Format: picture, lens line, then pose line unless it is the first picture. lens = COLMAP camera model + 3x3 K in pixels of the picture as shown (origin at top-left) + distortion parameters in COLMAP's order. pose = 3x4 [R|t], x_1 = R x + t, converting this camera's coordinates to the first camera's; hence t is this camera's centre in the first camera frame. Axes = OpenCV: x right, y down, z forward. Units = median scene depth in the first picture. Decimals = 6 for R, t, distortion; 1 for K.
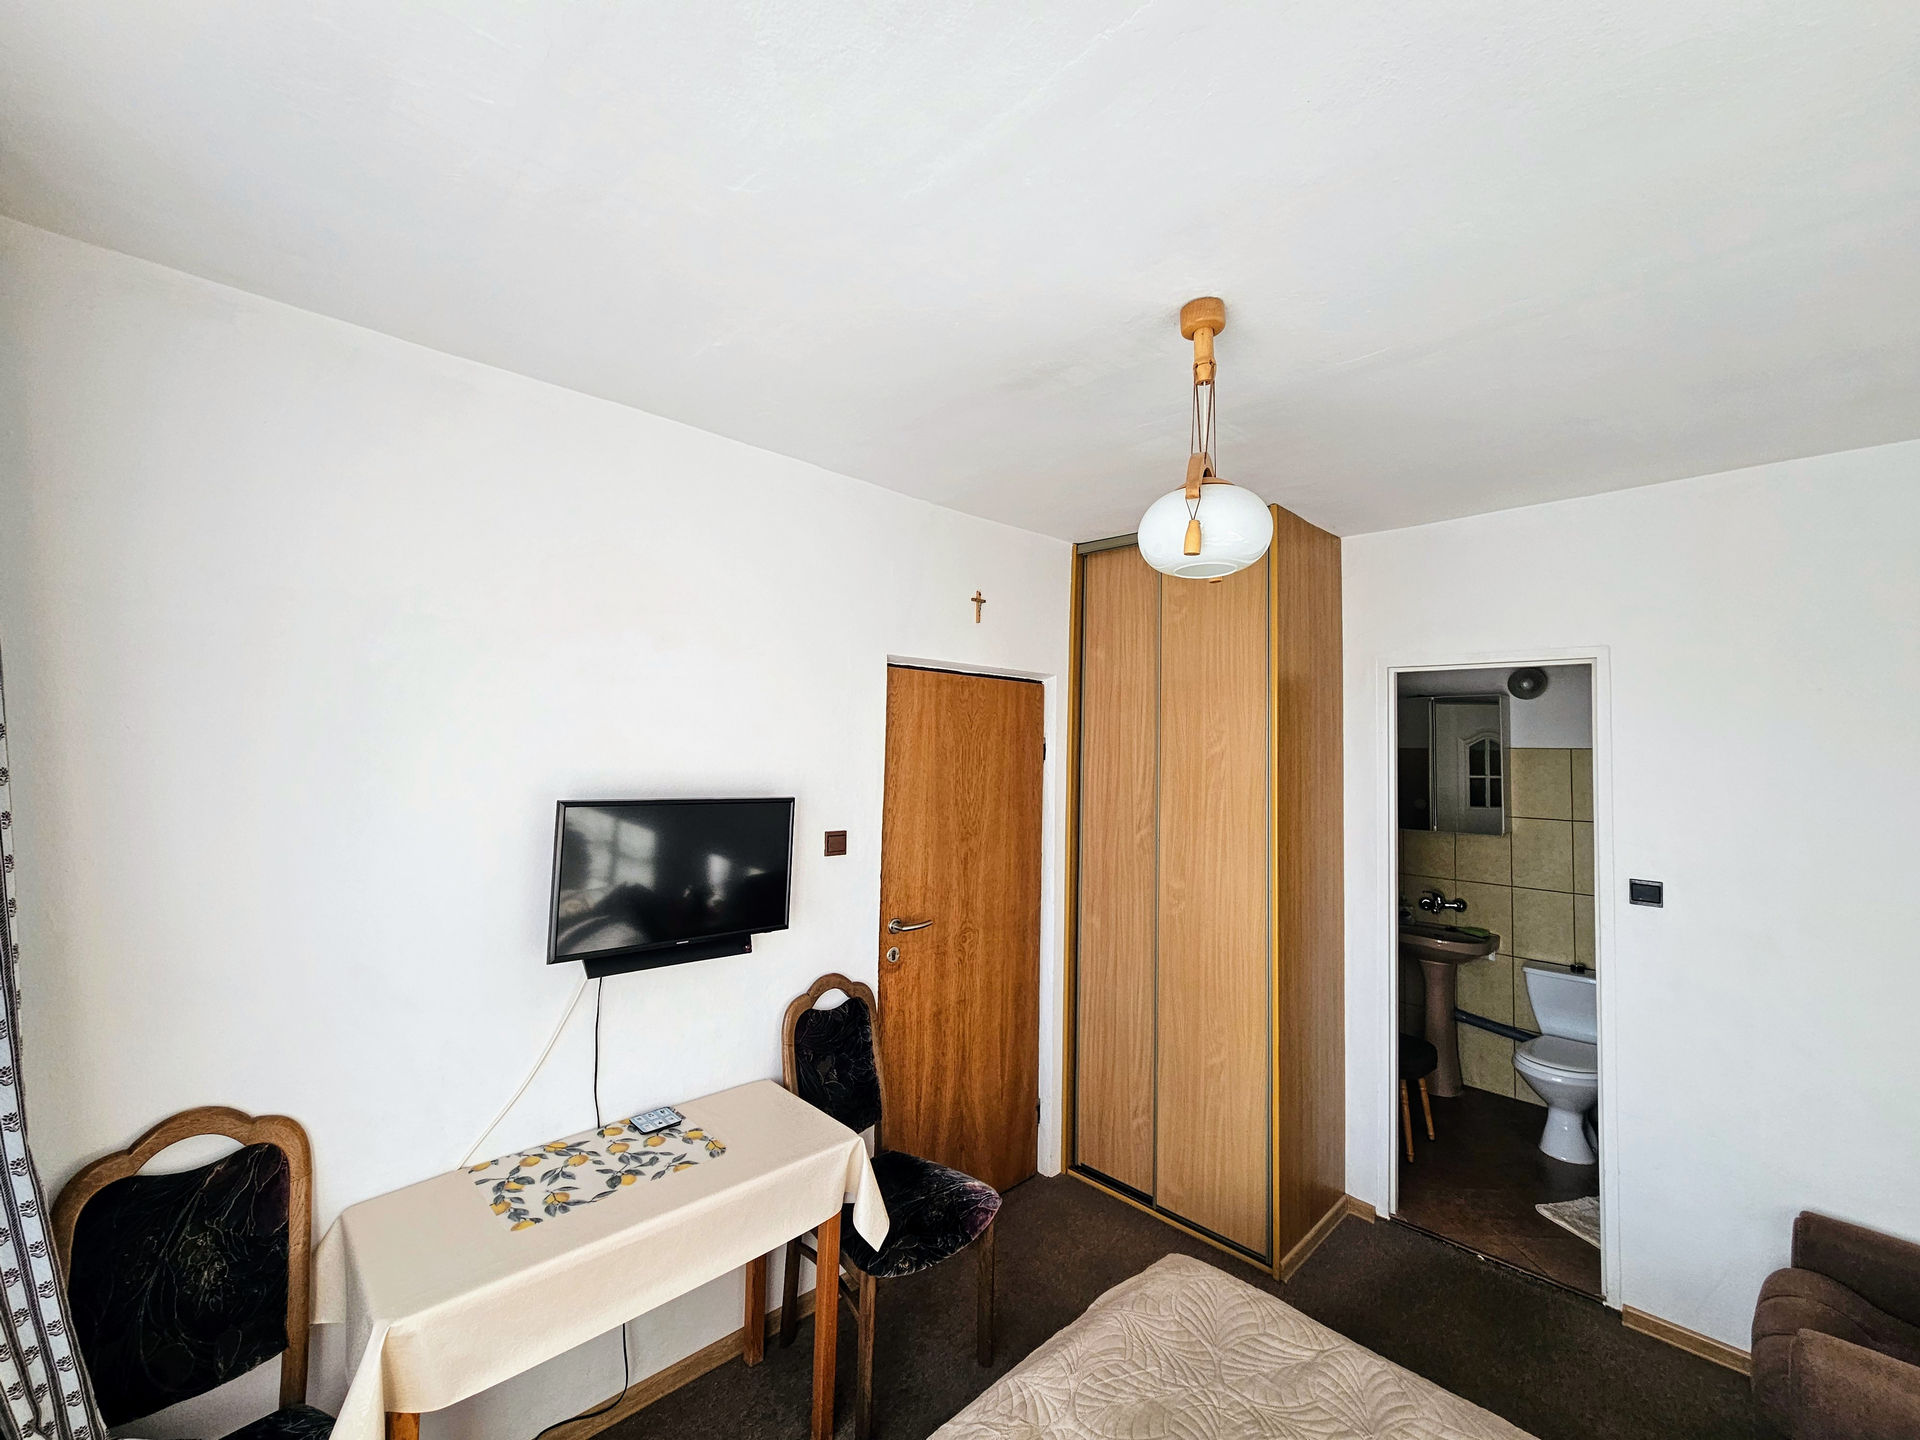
lens RADIAL K [[789.3, 0, 952.7], [0, 789.3, 718.5], [0, 0, 1]] dist [0.002822, 0.000141]
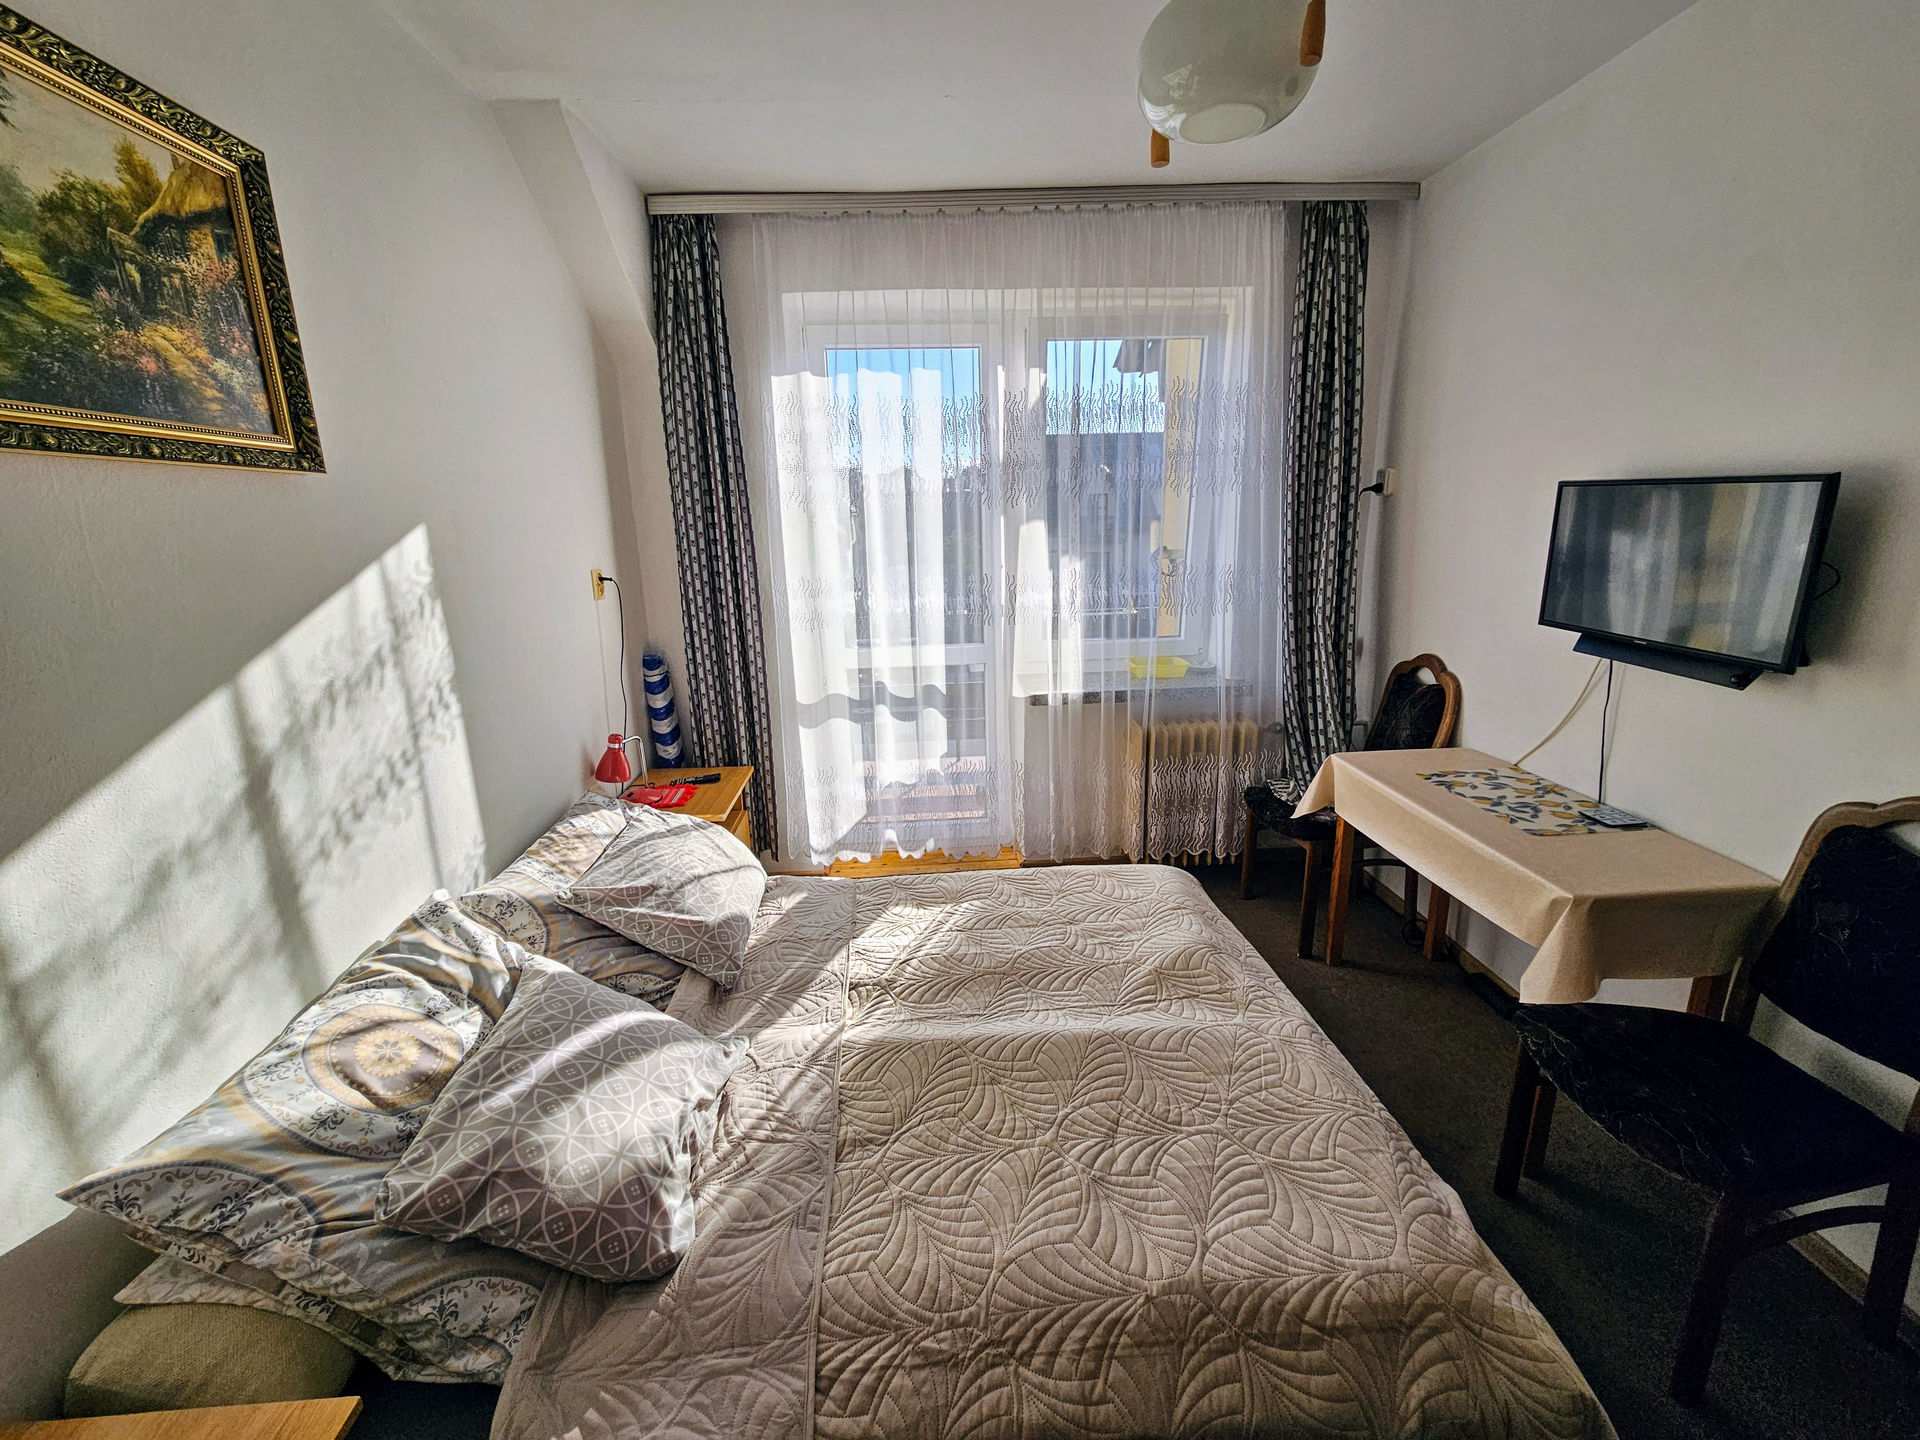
lens RADIAL K [[789.3, 0, 954.6], [0, 789.3, 703.0], [0, 0, 1]] dist [0.002822, 0.000141]
pose [[-0.647163, 0.191712, -0.737853, 0.986193], [0.060605, 0.977738, 0.200884, 0.131615], [0.759939, 0.085287, -0.644375, 1.131781]]
